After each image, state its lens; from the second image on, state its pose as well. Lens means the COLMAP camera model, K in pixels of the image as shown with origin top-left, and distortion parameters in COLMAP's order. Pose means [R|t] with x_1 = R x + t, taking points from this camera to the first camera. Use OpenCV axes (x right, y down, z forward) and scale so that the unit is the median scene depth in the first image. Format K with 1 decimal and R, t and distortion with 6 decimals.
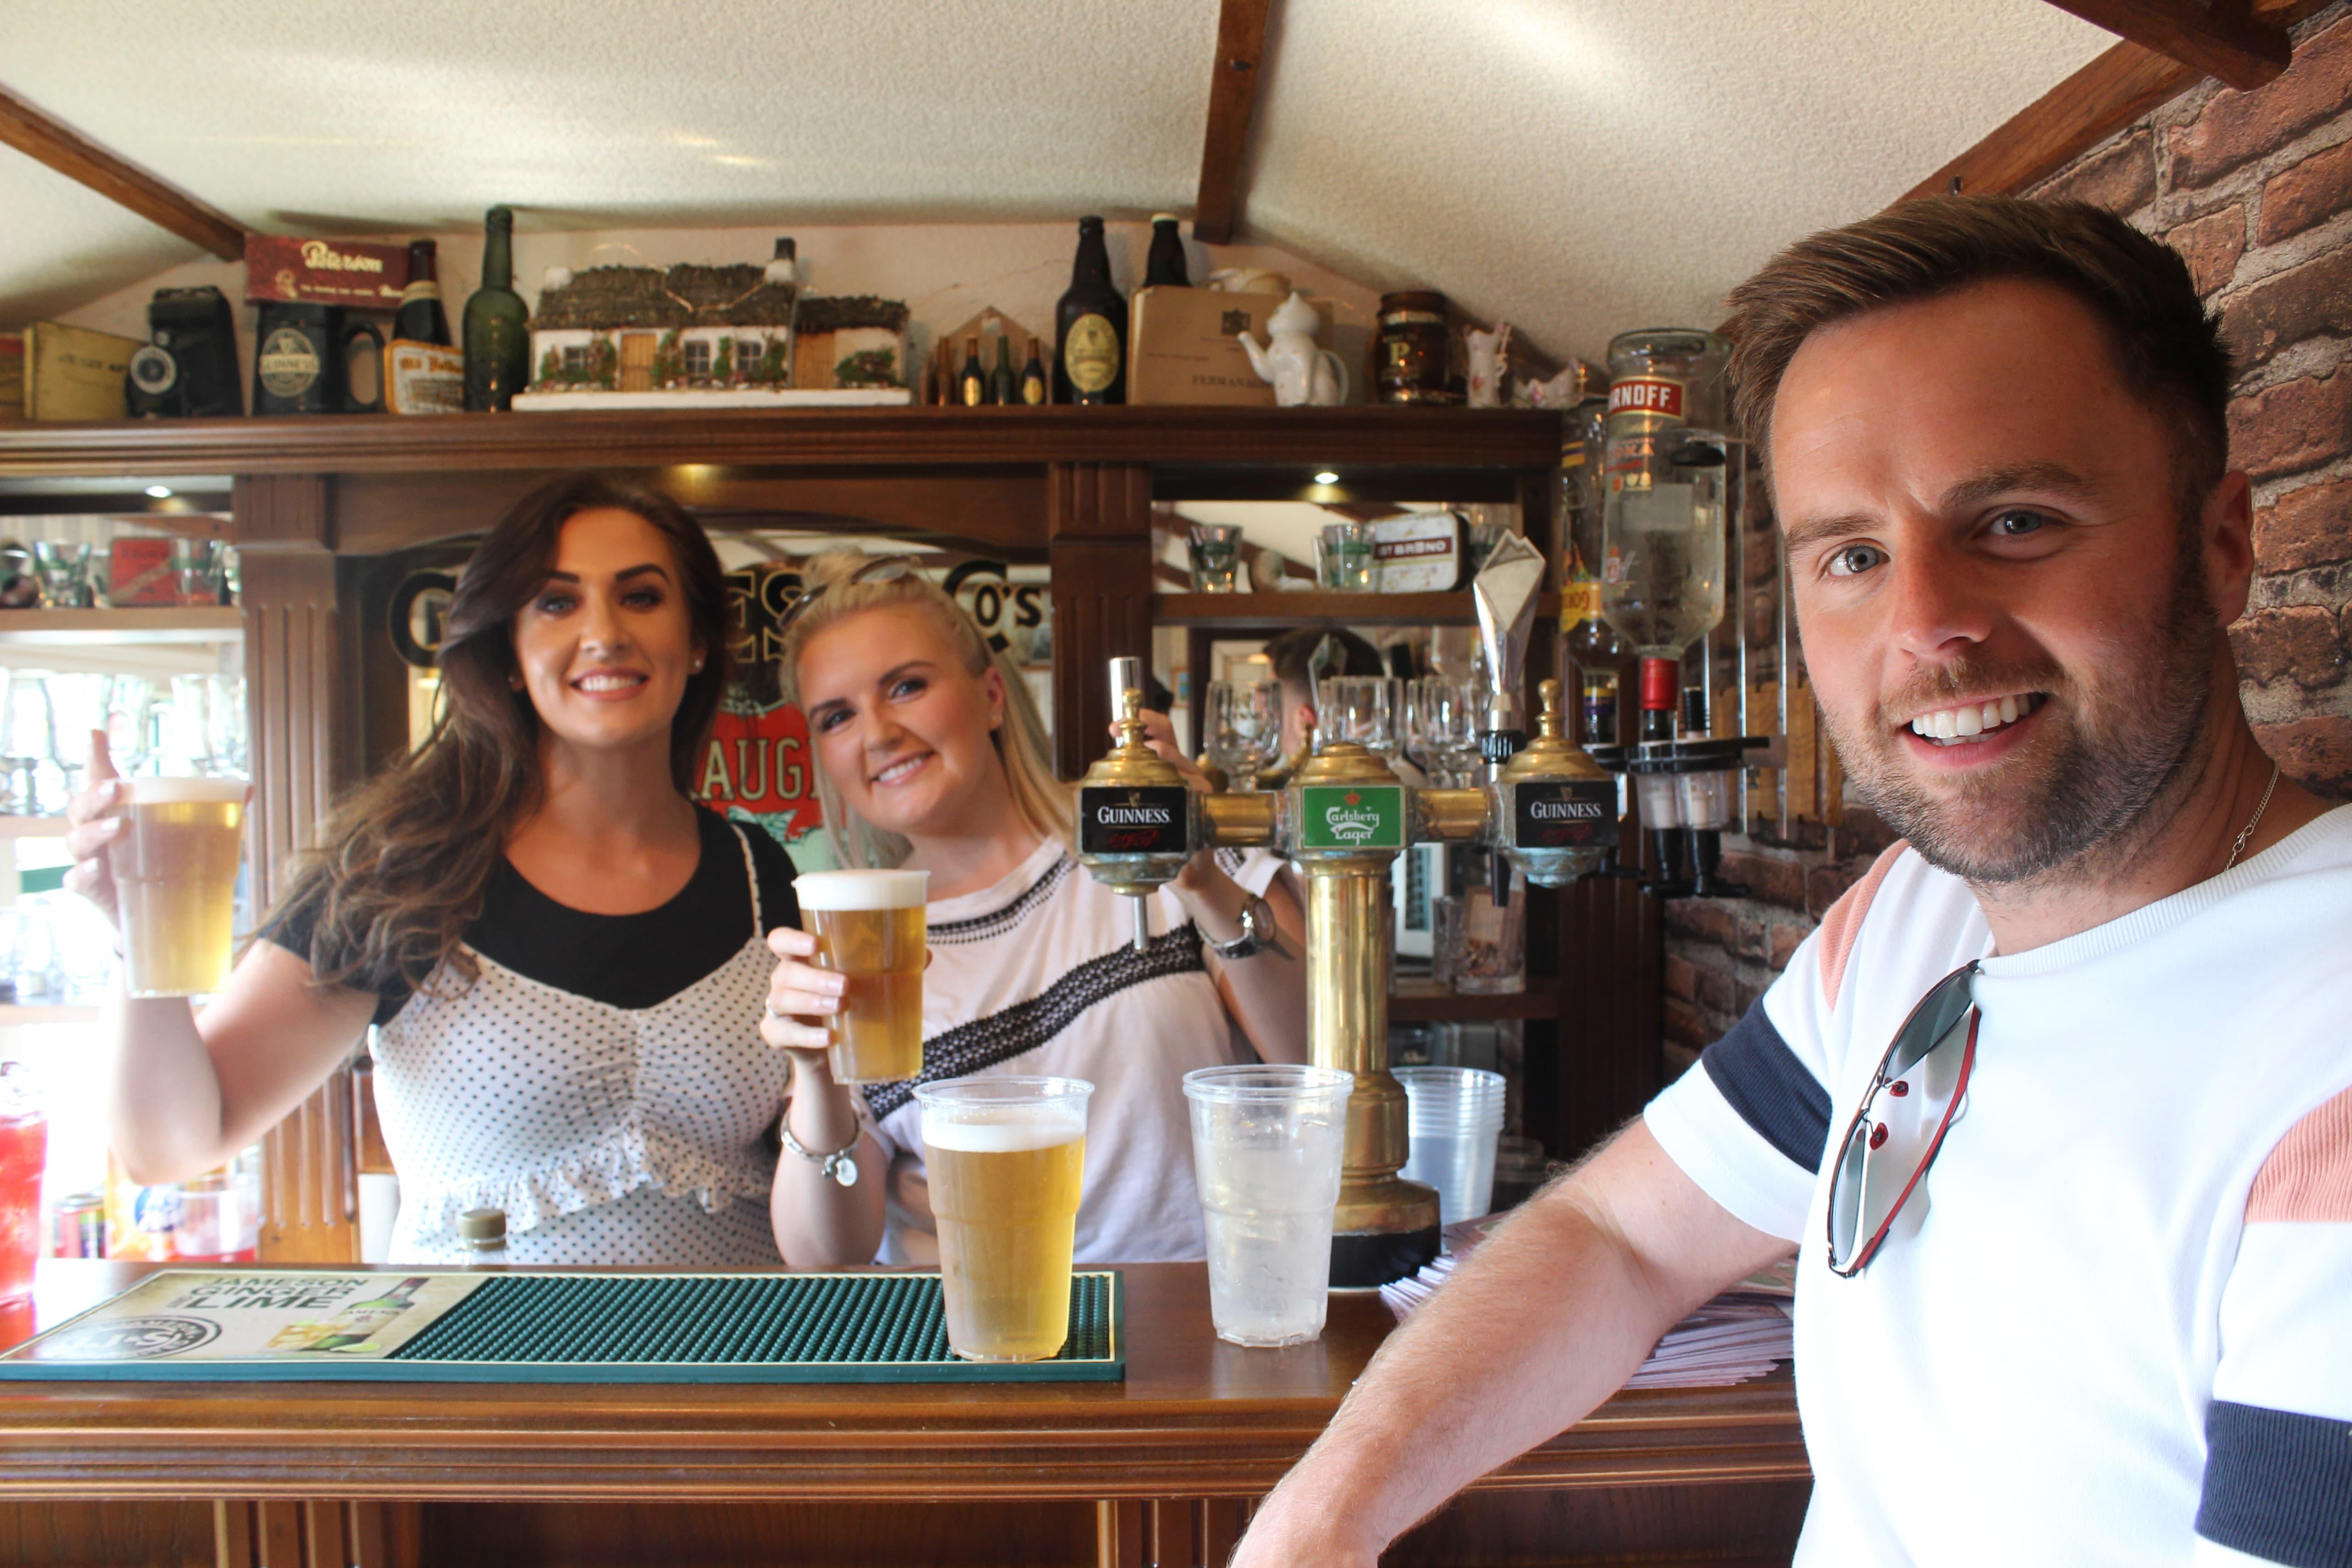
lens RADIAL K [[1949.9, 0, 1172.0], [0, 1949.9, 797.5], [0, 0, 1]] dist [-0.070180, -0.008532]
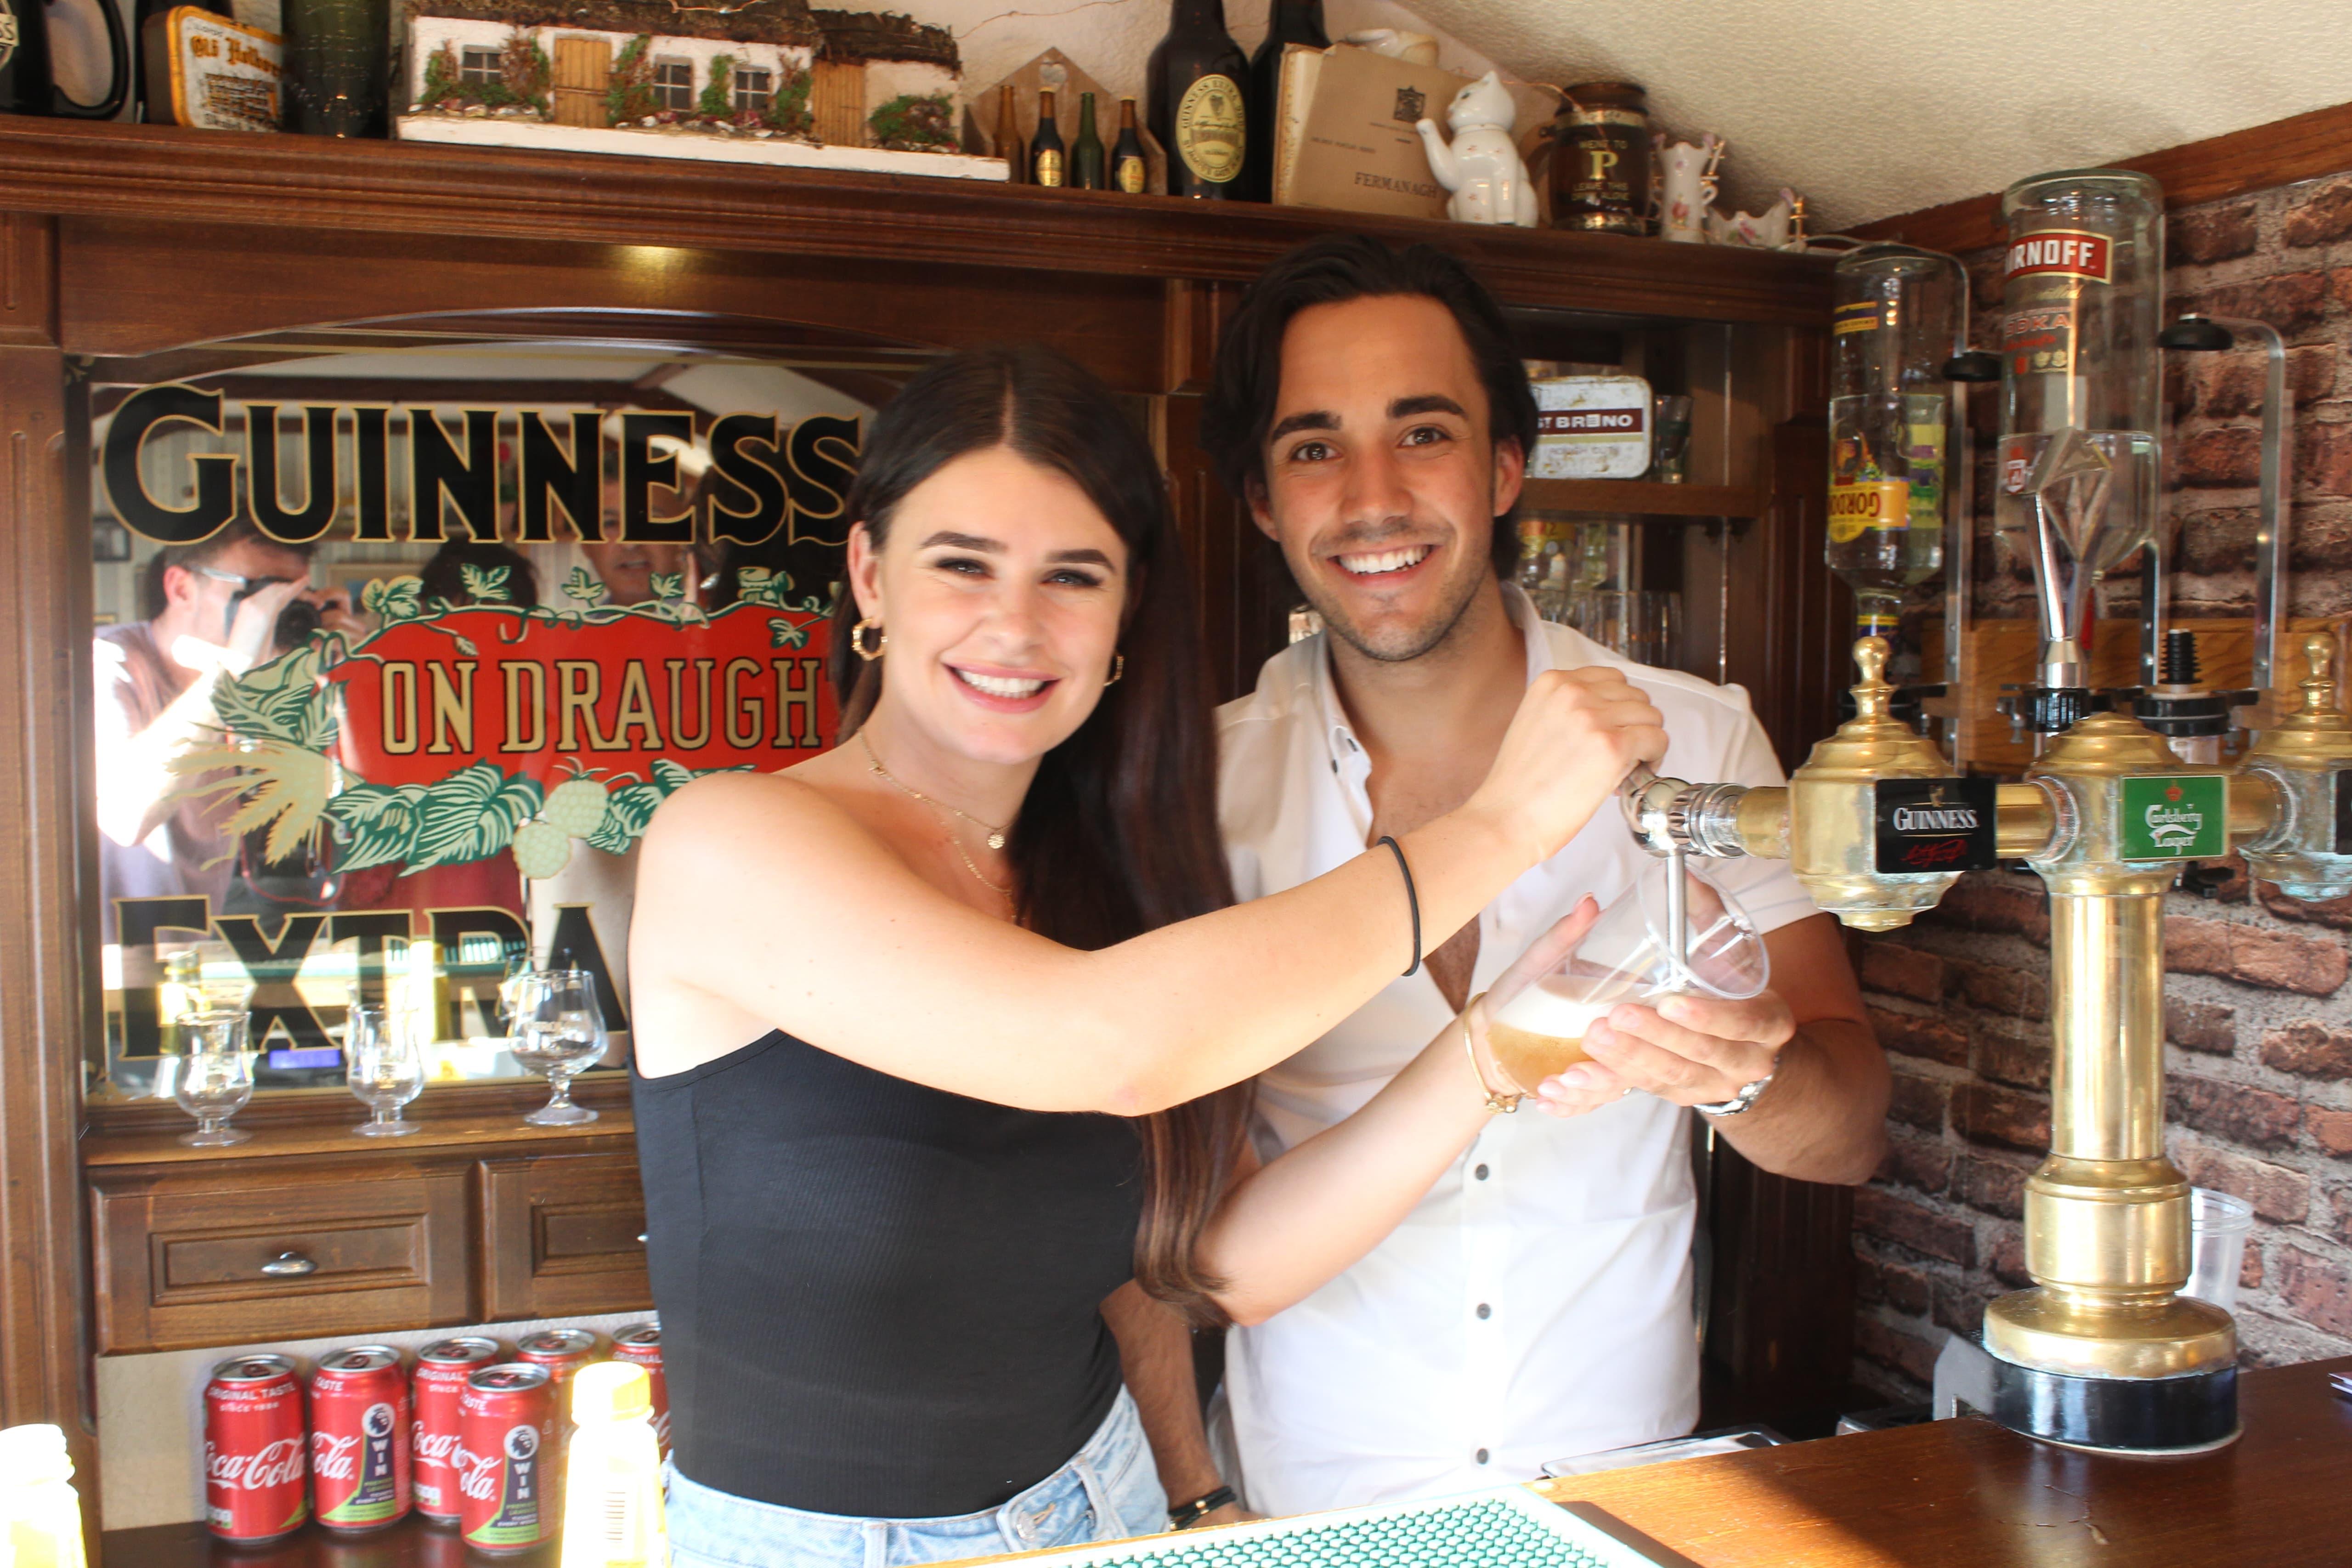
lens RADIAL K [[2406.3, 0, 1181.4], [0, 2406.3, 777.0], [0, 0, 1]] dist [-0.037927, 0.000000]
pose [[0.942111, -0.004042, 0.335278, -0.355591], [-0.008533, 0.999314, 0.036026, -0.021983], [-0.335194, -0.036802, 0.941430, 0.164859]]
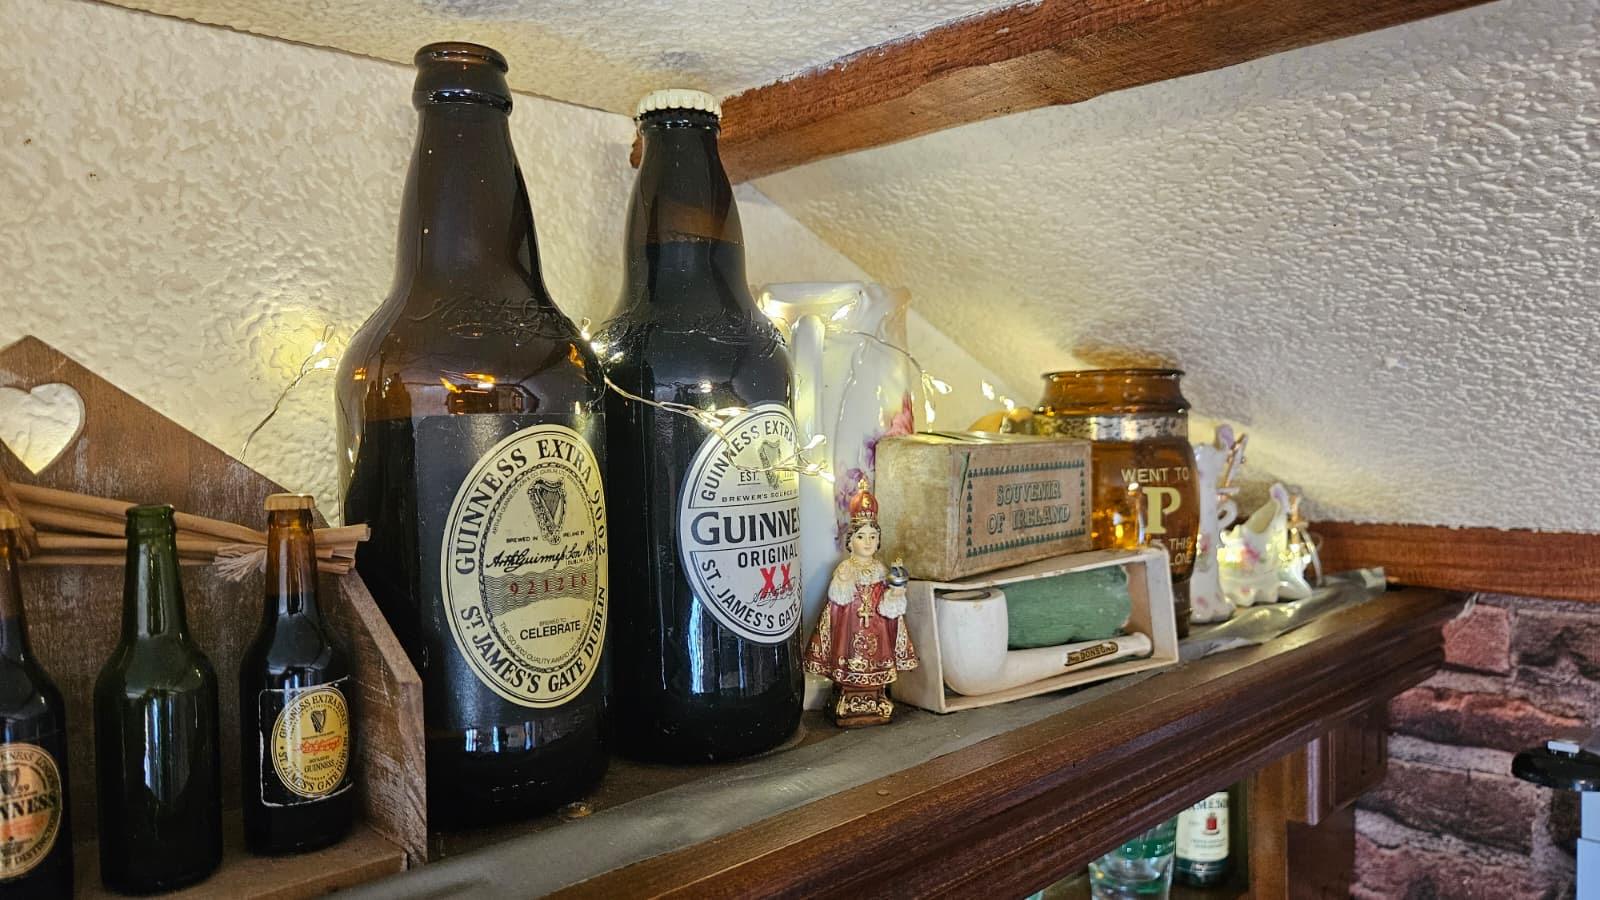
lens RADIAL K [[1120.7, 0, 804.0], [0, 1120.7, 450.6], [0, 0, 1]] dist [0.009750, 0.001247]
pose [[0.723987, -0.027269, 0.689274, -0.124534], [0.022205, 0.999622, 0.016223, -0.250246], [-0.689456, 0.003560, 0.724319, 0.873248]]
